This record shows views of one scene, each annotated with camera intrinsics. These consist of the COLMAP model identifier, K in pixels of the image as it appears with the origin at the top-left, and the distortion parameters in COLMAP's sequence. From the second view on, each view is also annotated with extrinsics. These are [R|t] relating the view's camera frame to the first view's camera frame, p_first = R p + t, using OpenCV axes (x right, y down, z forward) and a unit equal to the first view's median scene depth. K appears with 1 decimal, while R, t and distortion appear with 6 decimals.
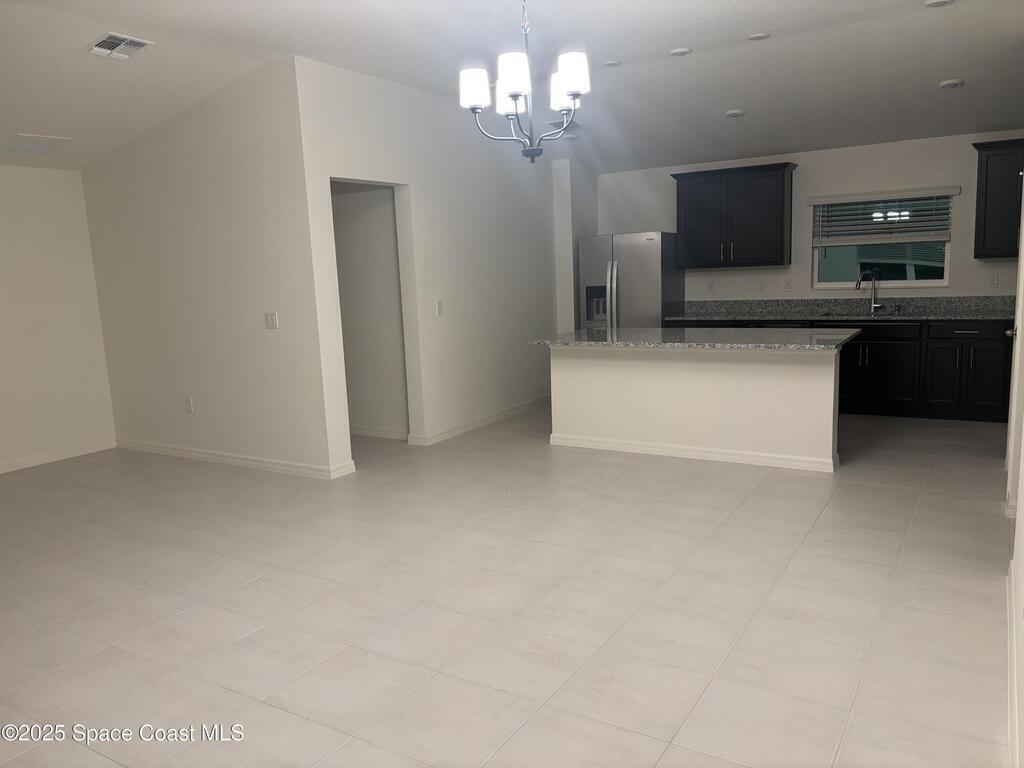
lens RADIAL K [[771.4, 0, 514.1], [0, 771.4, 380.7], [0, 0, 1]] dist [0.049084, -0.025442]
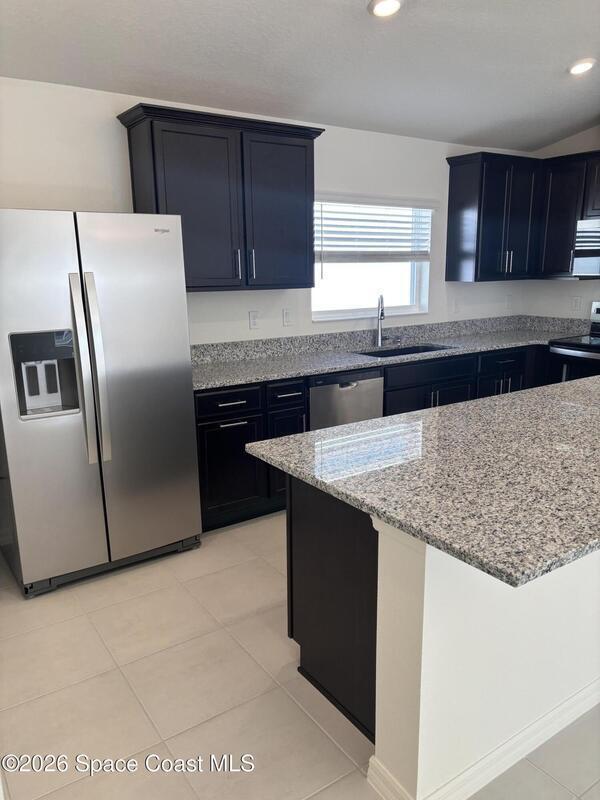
lens RADIAL K [[602.7, 0, 299.6], [0, 602.7, 407.8], [0, 0, 1]] dist [0.049084, -0.025442]
pose [[0.398529, -0.178549, 0.899608, -0.156419], [0.128653, 0.982052, 0.137918, -0.116945], [-0.908088, 0.060773, 0.414347, 0.772462]]
